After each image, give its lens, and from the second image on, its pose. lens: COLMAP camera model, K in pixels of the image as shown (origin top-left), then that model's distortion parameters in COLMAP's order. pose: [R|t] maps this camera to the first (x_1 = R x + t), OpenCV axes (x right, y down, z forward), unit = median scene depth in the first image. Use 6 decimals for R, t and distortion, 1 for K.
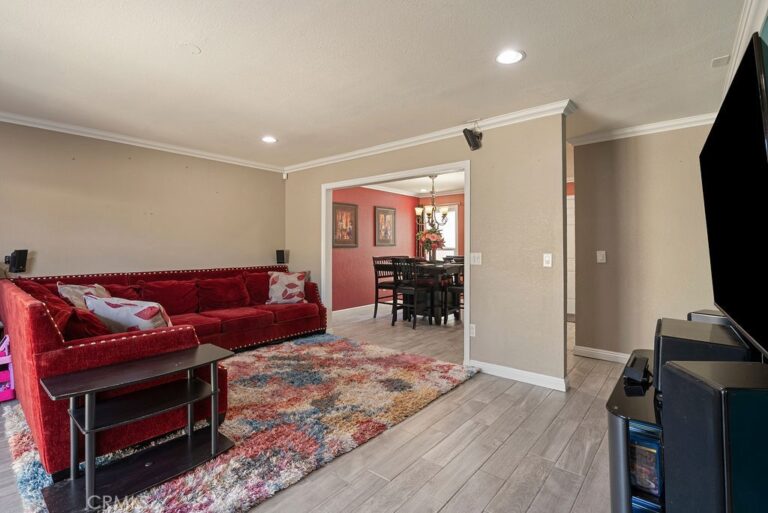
lens RADIAL K [[361.6, 0, 382.9], [0, 361.6, 253.1], [0, 0, 1]] dist [0.000705, 0.000033]
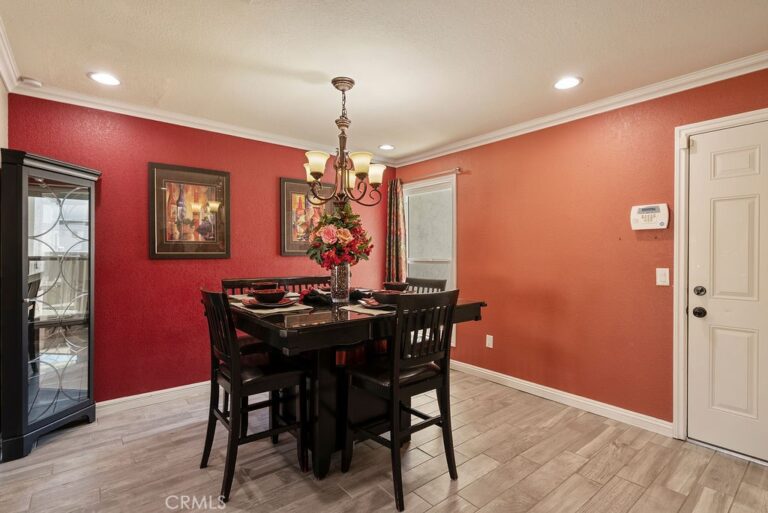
lens RADIAL K [[375.3, 0, 386.4], [0, 375.3, 254.8], [0, 0, 1]] dist [0.001901, 0.000135]
pose [[0.982555, 0.005083, -0.185904, 0.245686], [-0.007682, 0.999883, -0.013262, -0.015665], [0.185815, 0.014459, 0.982478, 0.551674]]
